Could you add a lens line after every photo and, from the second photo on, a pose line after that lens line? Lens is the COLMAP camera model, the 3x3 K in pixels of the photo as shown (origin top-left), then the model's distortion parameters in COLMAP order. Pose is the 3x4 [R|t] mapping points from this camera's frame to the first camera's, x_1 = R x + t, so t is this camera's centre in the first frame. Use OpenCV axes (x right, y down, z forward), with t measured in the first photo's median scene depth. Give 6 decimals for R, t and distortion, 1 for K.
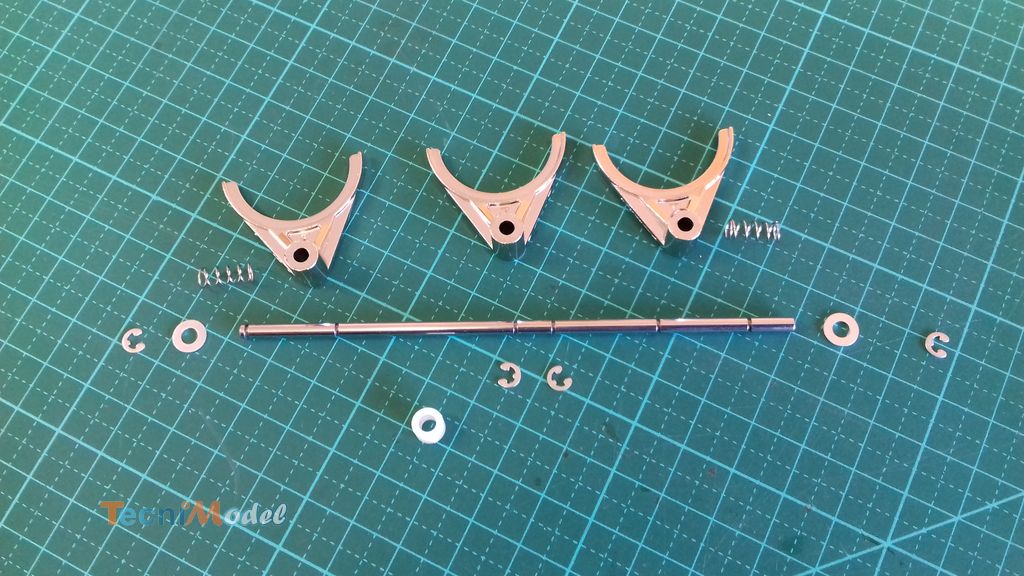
lens RADIAL K [[966.6, 0, 509.7], [0, 966.6, 283.5], [0, 0, 1]] dist [0.026060, 0.000000]
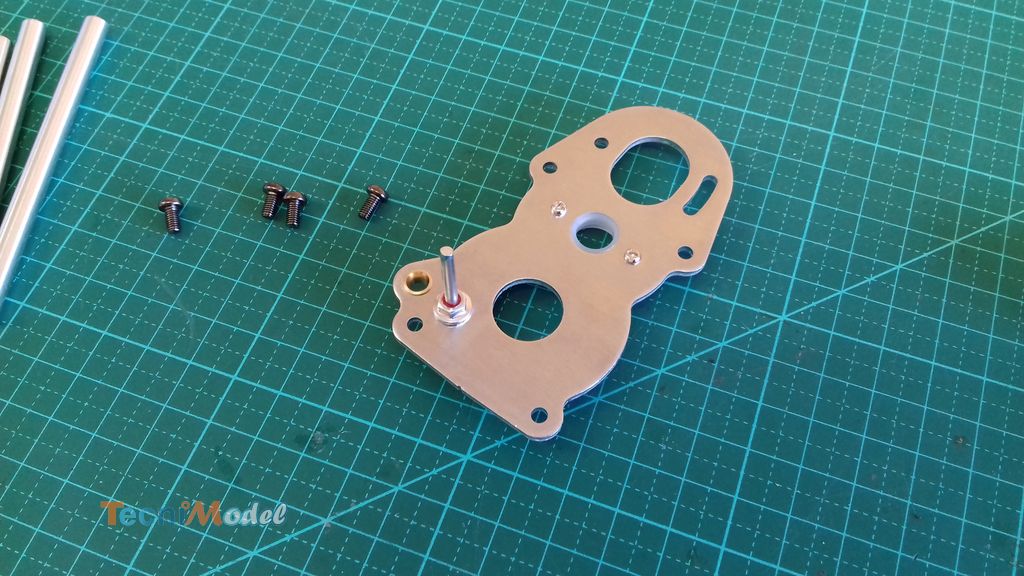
lens RADIAL K [[966.6, 0, 516.6], [0, 966.6, 288.2], [0, 0, 1]] dist [0.026060, 0.000000]
pose [[0.994043, -0.089053, 0.062839, 0.013932], [0.099332, 0.977509, -0.186033, 0.379239], [-0.044859, 0.191167, 0.980532, -0.083241]]
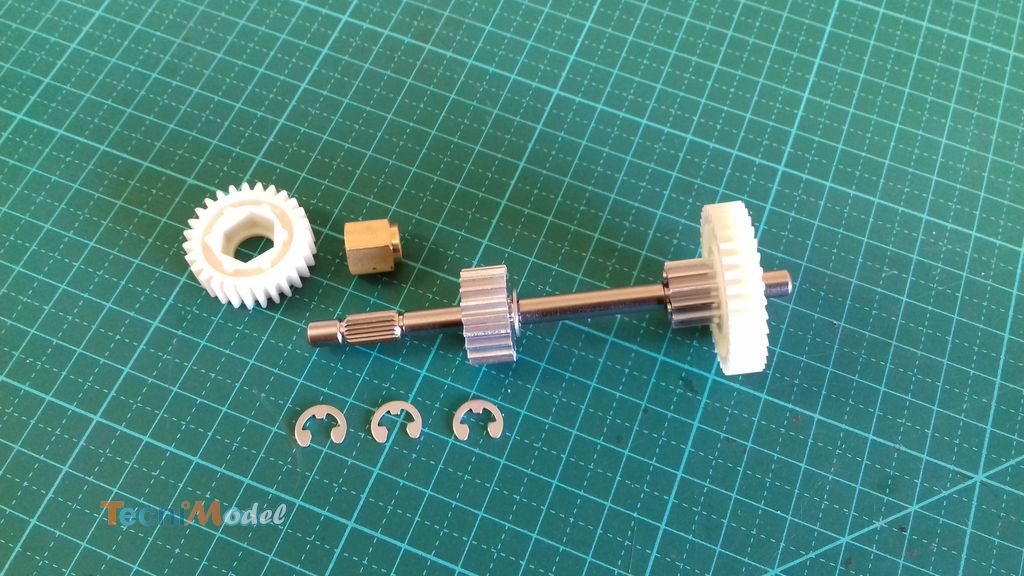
lens RADIAL K [[966.6, 0, 515.8], [0, 966.6, 291.1], [0, 0, 1]] dist [0.026060, 0.000000]
pose [[0.994821, -0.042355, 0.092398, -0.146783], [0.054318, 0.989884, -0.131069, 0.169998], [-0.085912, 0.135409, 0.987058, 0.043763]]
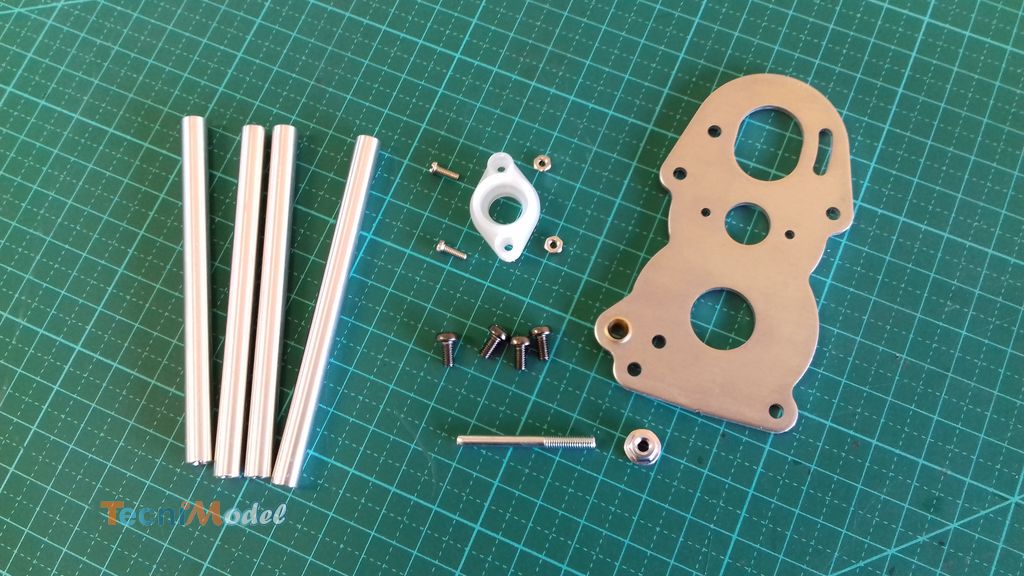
lens RADIAL K [[966.6, 0, 509.6], [0, 966.6, 289.1], [0, 0, 1]] dist [0.026060, 0.000000]
pose [[0.998703, -0.049706, -0.011045, -0.161562], [0.050119, 0.997901, 0.041018, -0.048377], [0.008983, -0.041519, 0.999097, -0.115714]]
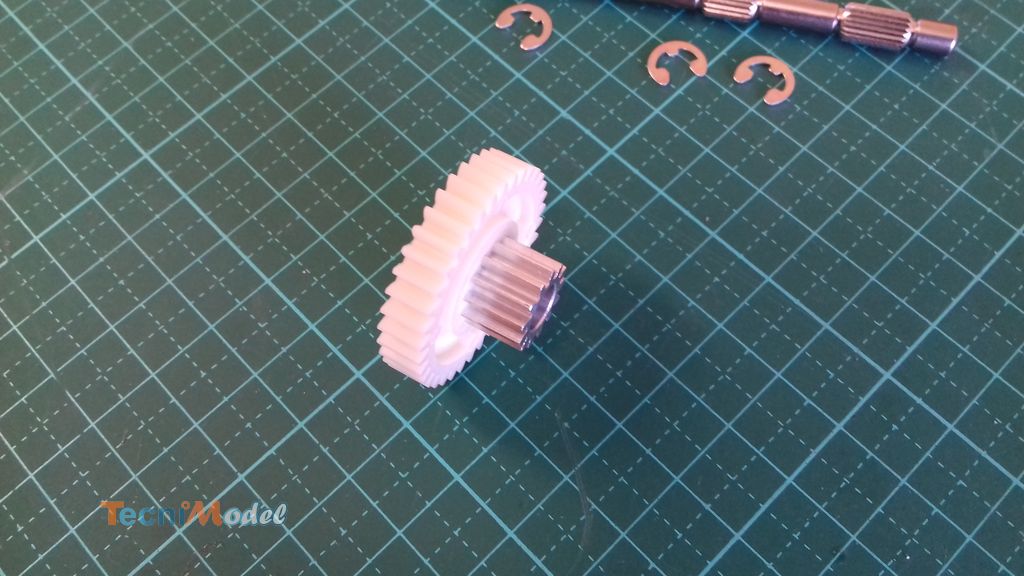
lens RADIAL K [[966.6, 0, 514.8], [0, 966.6, 298.8], [0, 0, 1]] dist [0.026060, 0.000000]
pose [[0.941610, 0.302564, -0.147733, -0.264811], [-0.314734, 0.946820, -0.066896, 0.107911], [0.119636, 0.109486, 0.986762, 0.312253]]
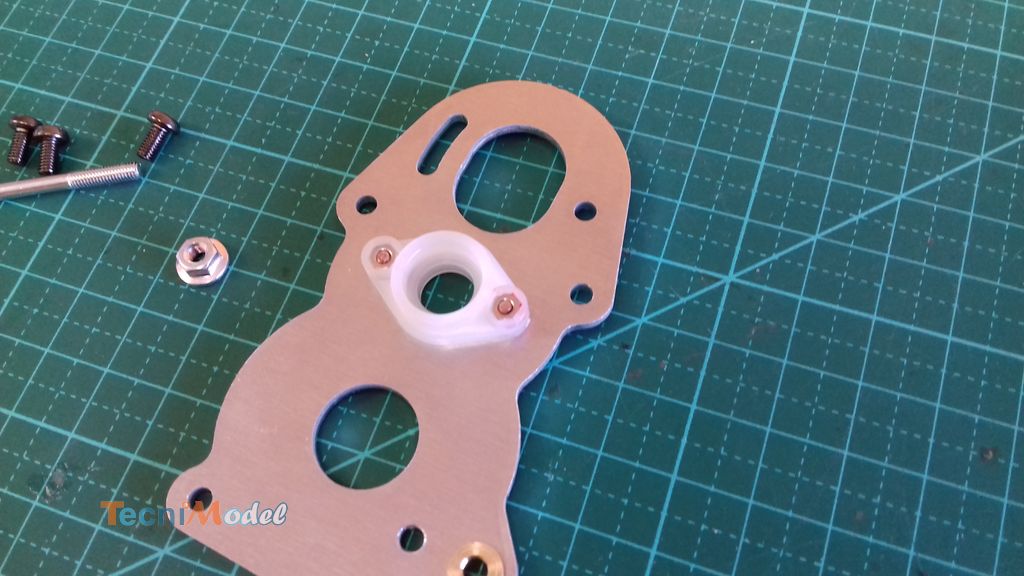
lens RADIAL K [[966.6, 0, 515.4], [0, 966.6, 284.9], [0, 0, 1]] dist [0.026060, 0.000000]
pose [[0.991187, -0.130967, 0.019922, 0.185506], [0.132428, 0.983542, -0.122917, 0.317999], [-0.003496, 0.124472, 0.992217, 0.212374]]
